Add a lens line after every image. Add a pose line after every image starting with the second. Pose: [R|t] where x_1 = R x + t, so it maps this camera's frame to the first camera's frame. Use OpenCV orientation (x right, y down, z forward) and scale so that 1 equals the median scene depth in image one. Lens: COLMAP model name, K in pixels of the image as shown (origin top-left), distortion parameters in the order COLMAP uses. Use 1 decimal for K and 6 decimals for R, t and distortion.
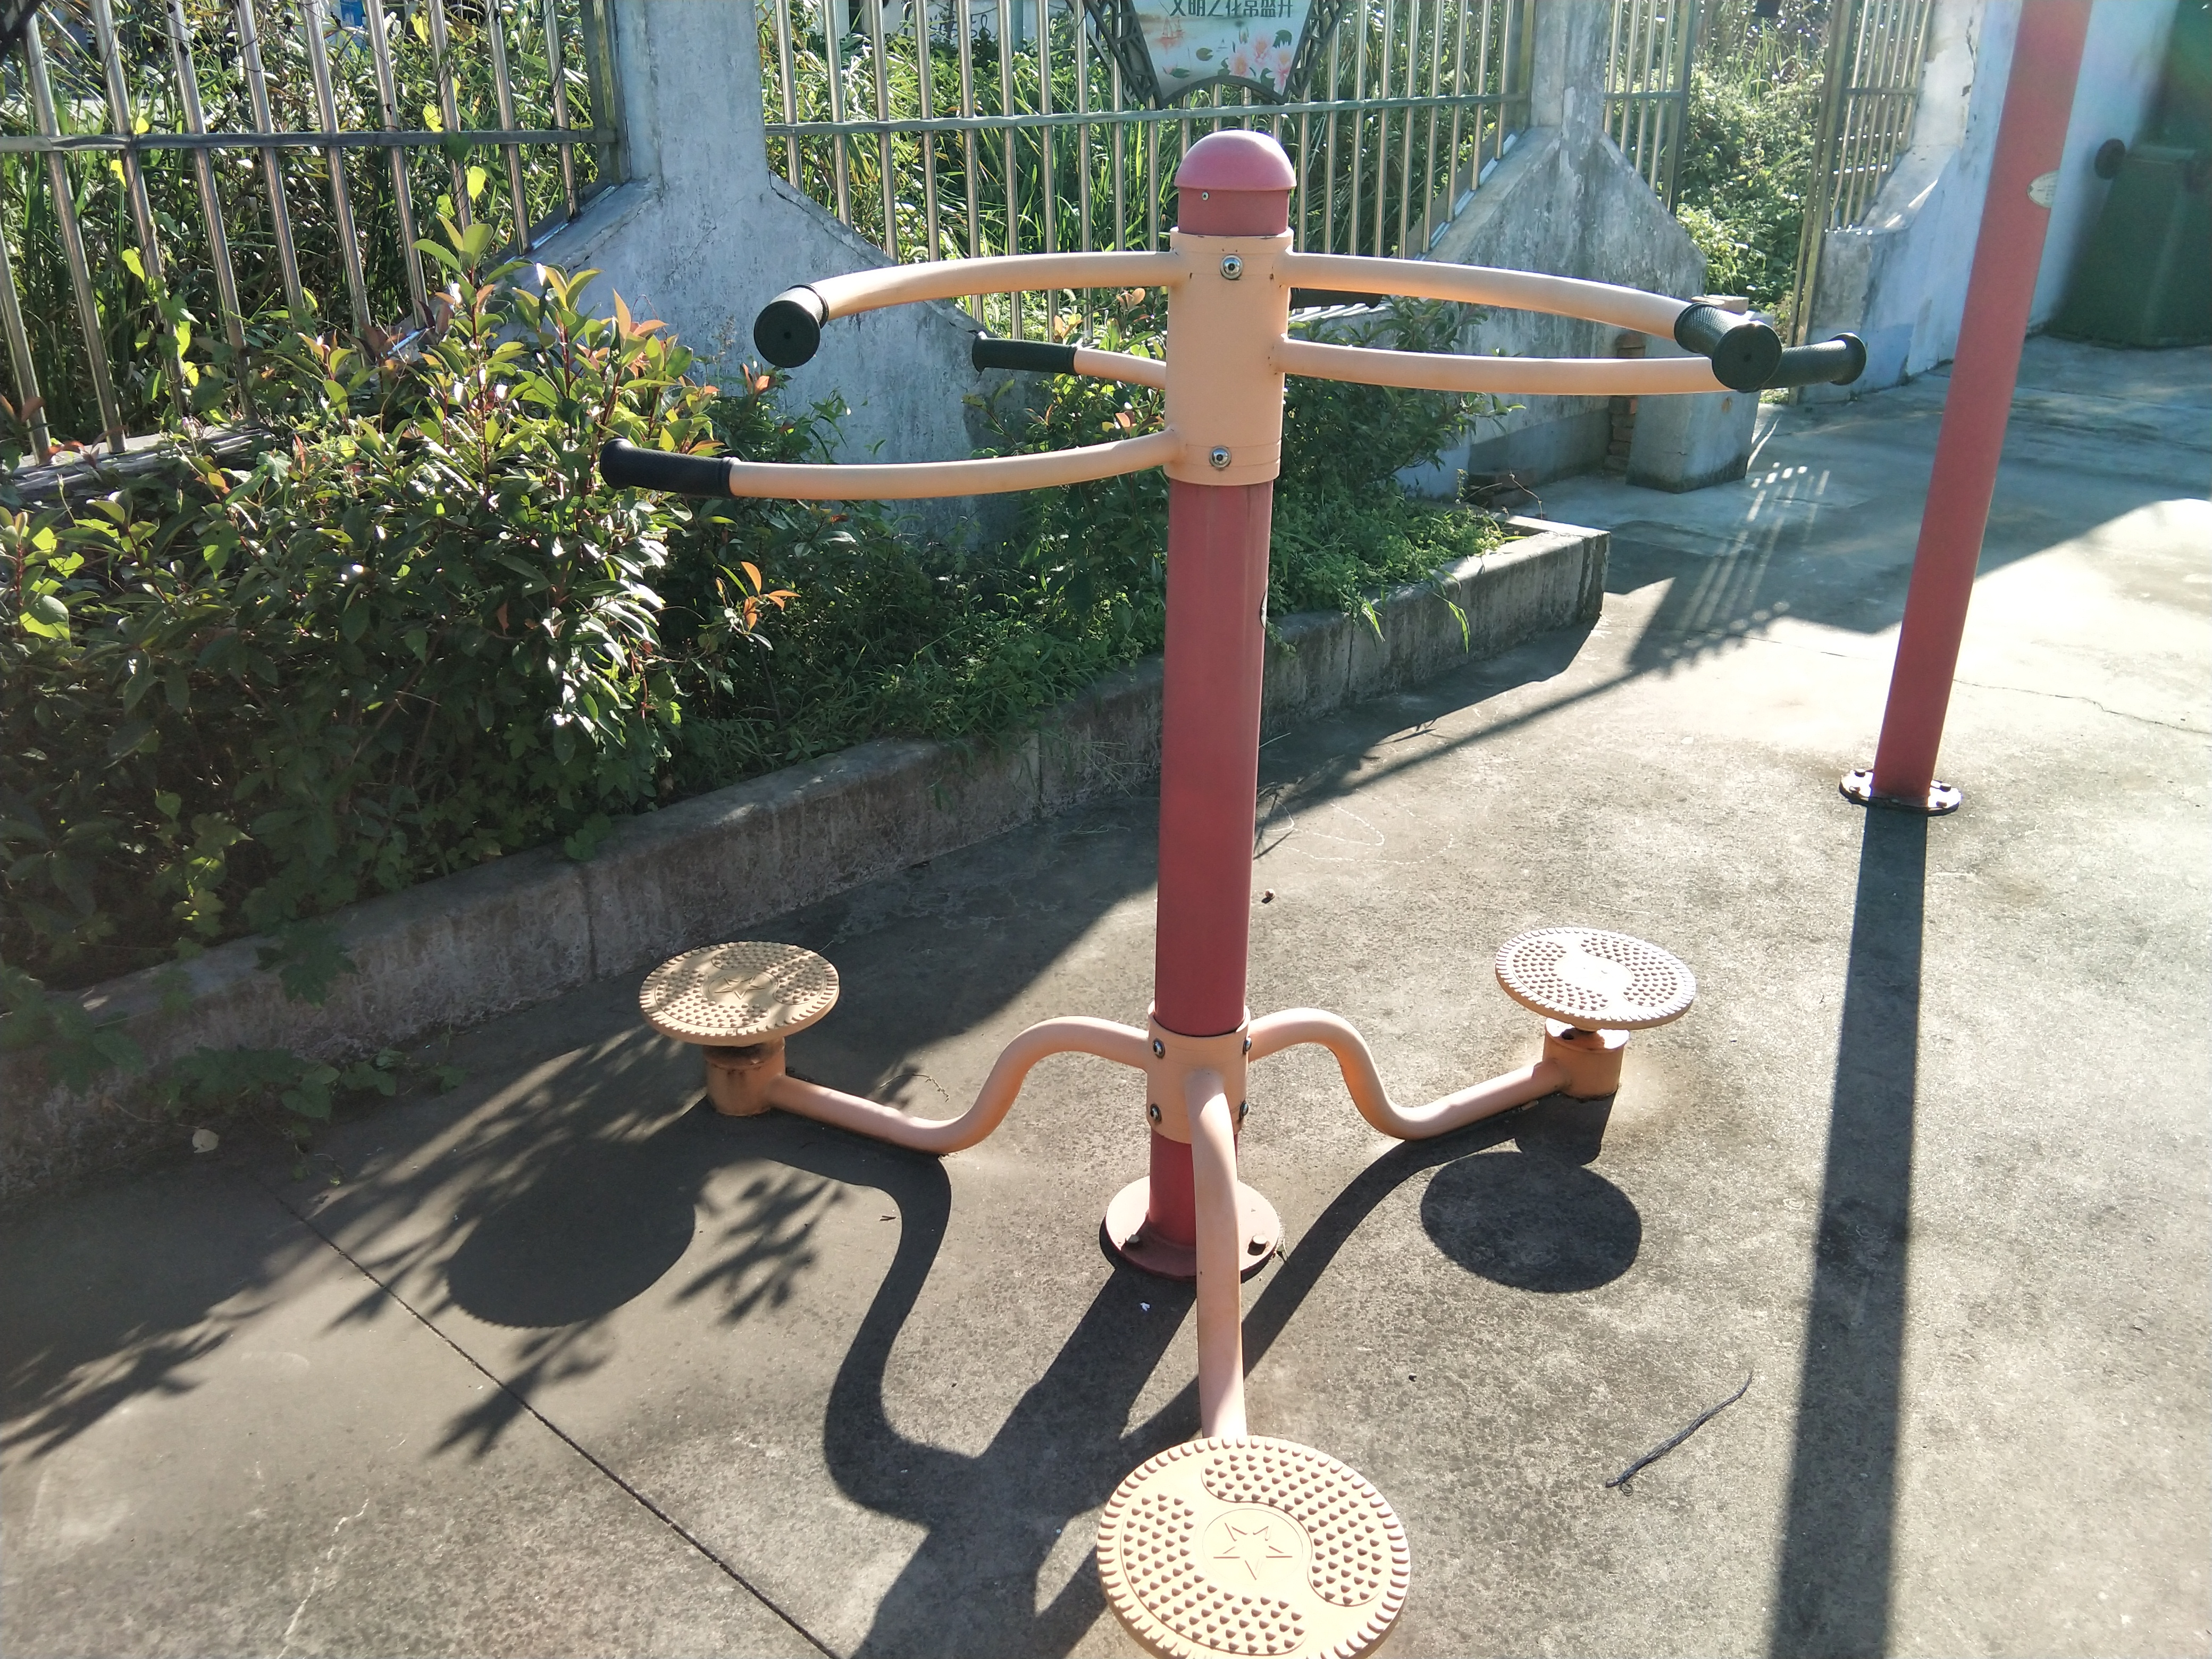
lens RADIAL K [[1760.9, 0, 1111.5], [0, 1760.9, 832.1], [0, 0, 1]] dist [0.084413, -0.117829]
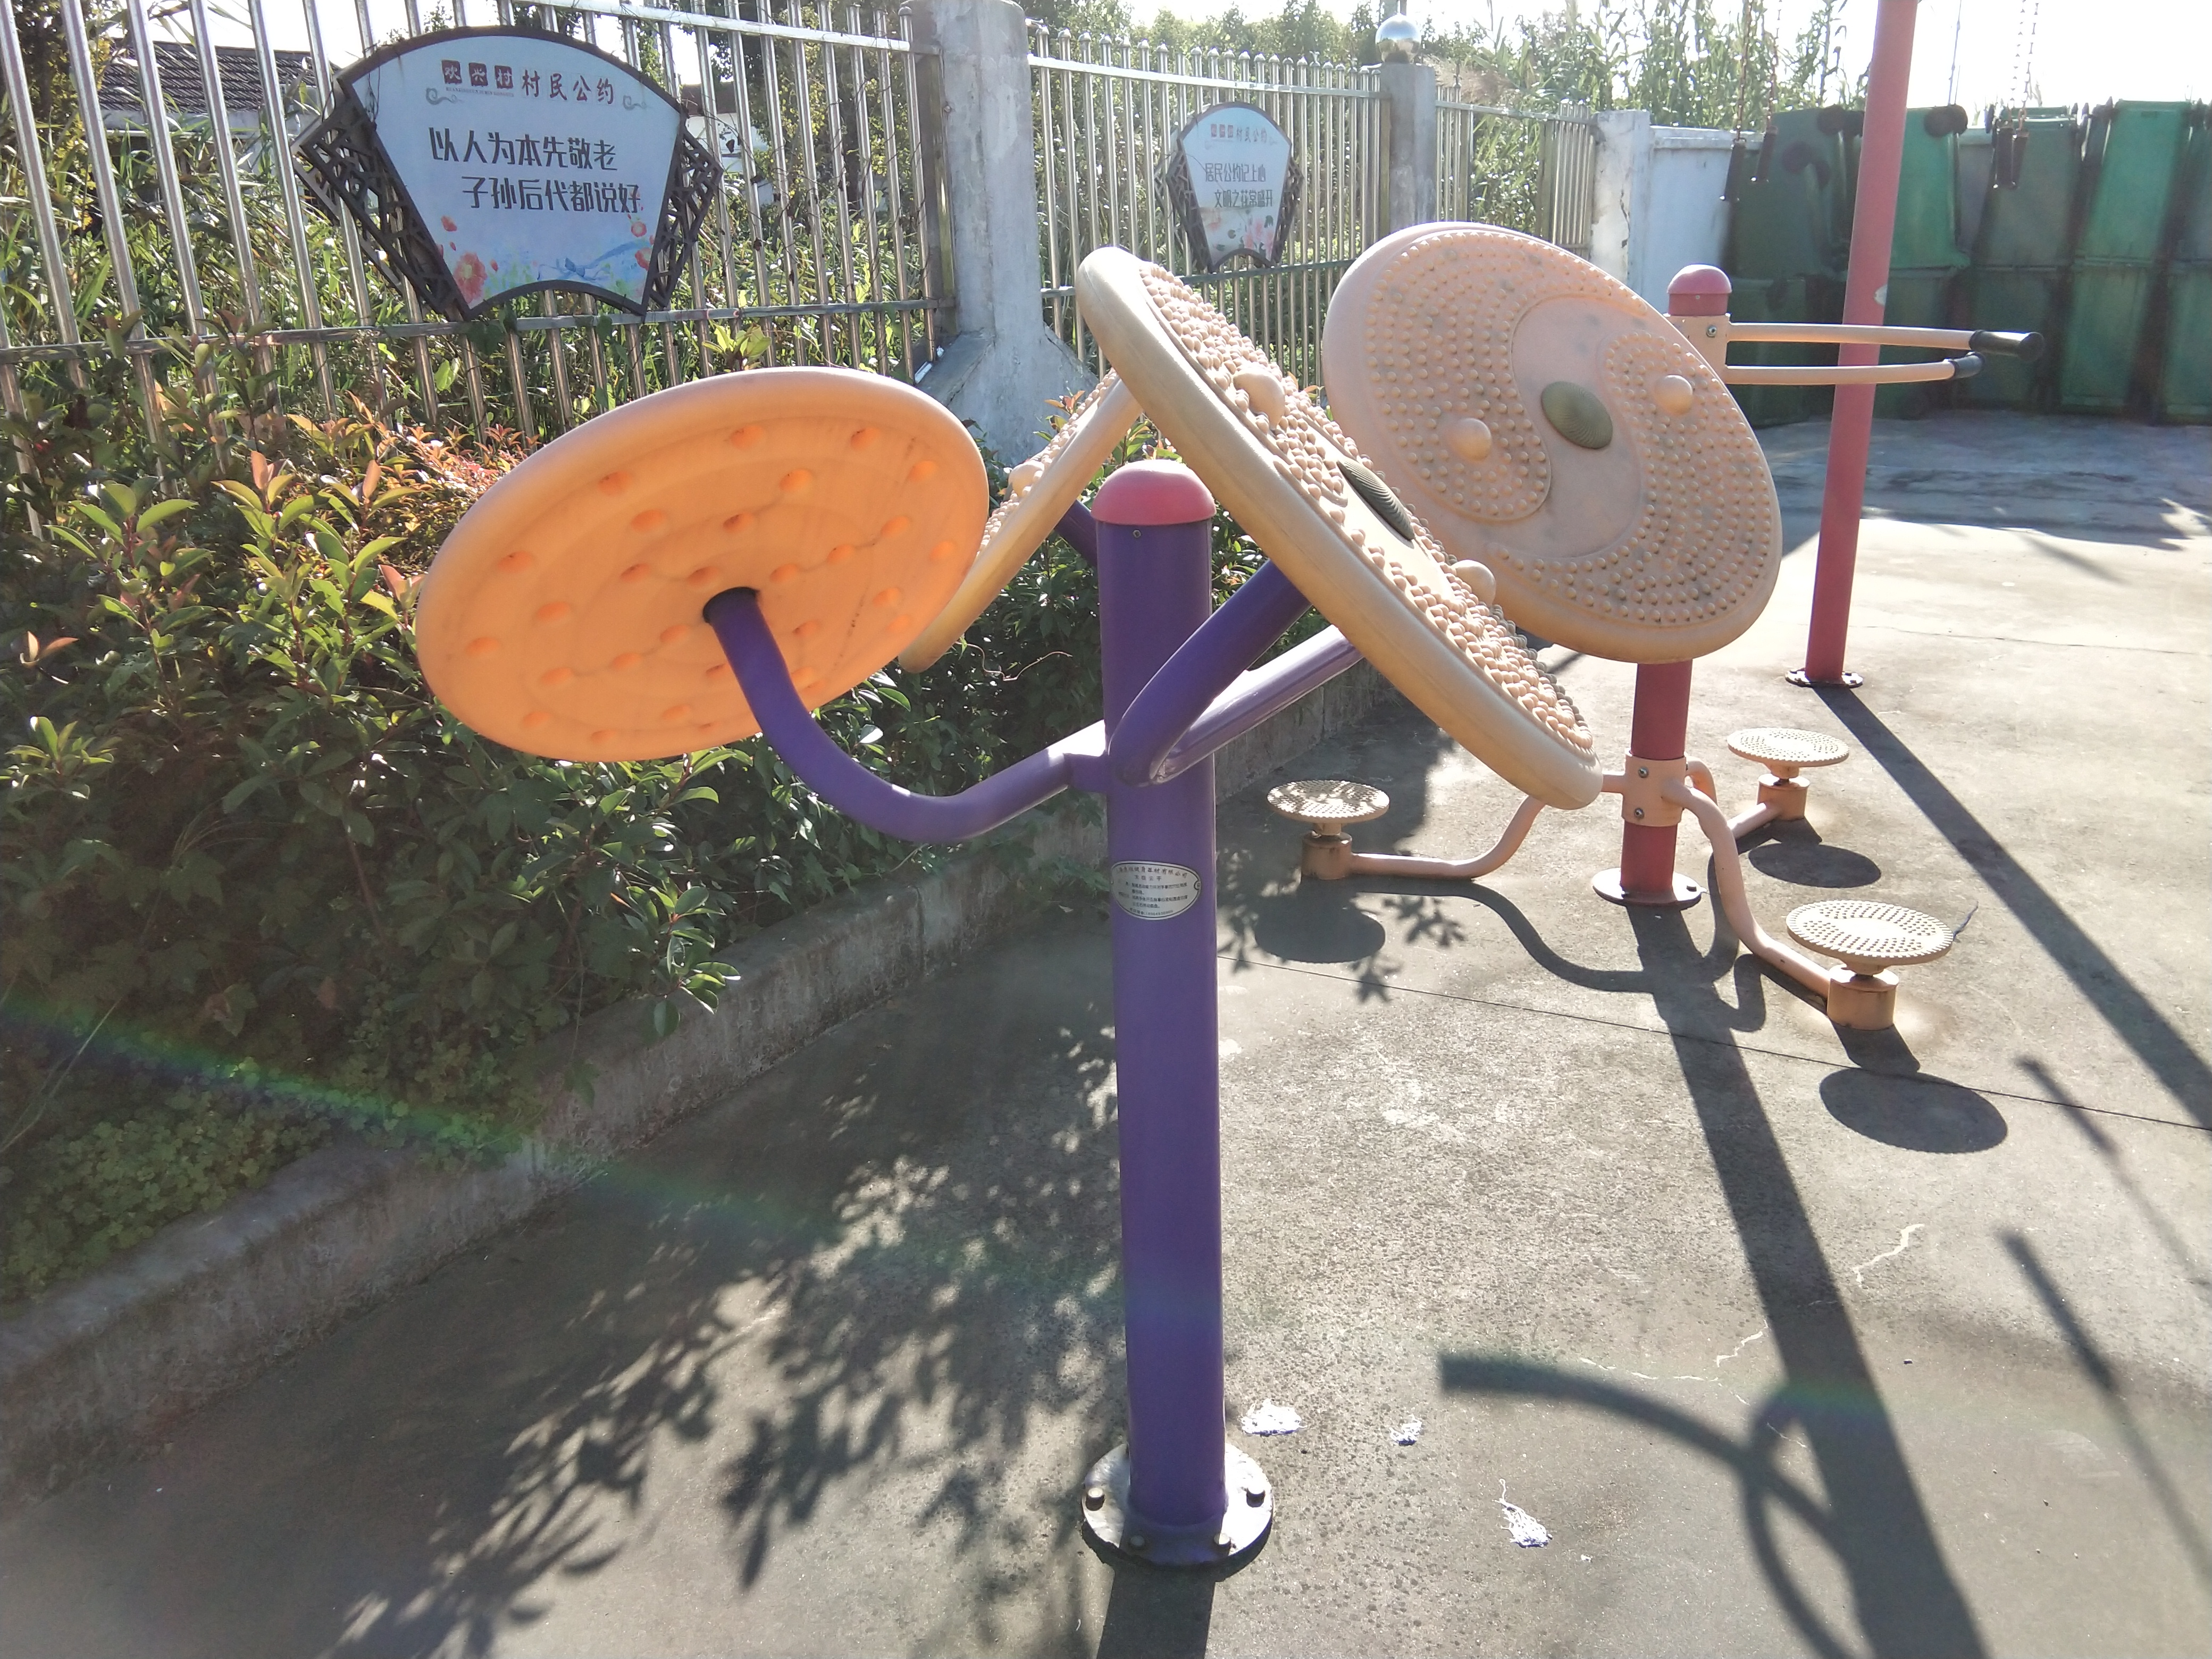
lens RADIAL K [[1760.9, 0, 1100.6], [0, 1760.9, 831.8], [0, 0, 1]] dist [0.084413, -0.117829]
pose [[0.968276, -0.107333, 0.225658, -0.549621], [0.126760, 0.989214, -0.073401, 0.148789], [-0.215346, 0.099677, 0.971437, -0.363361]]
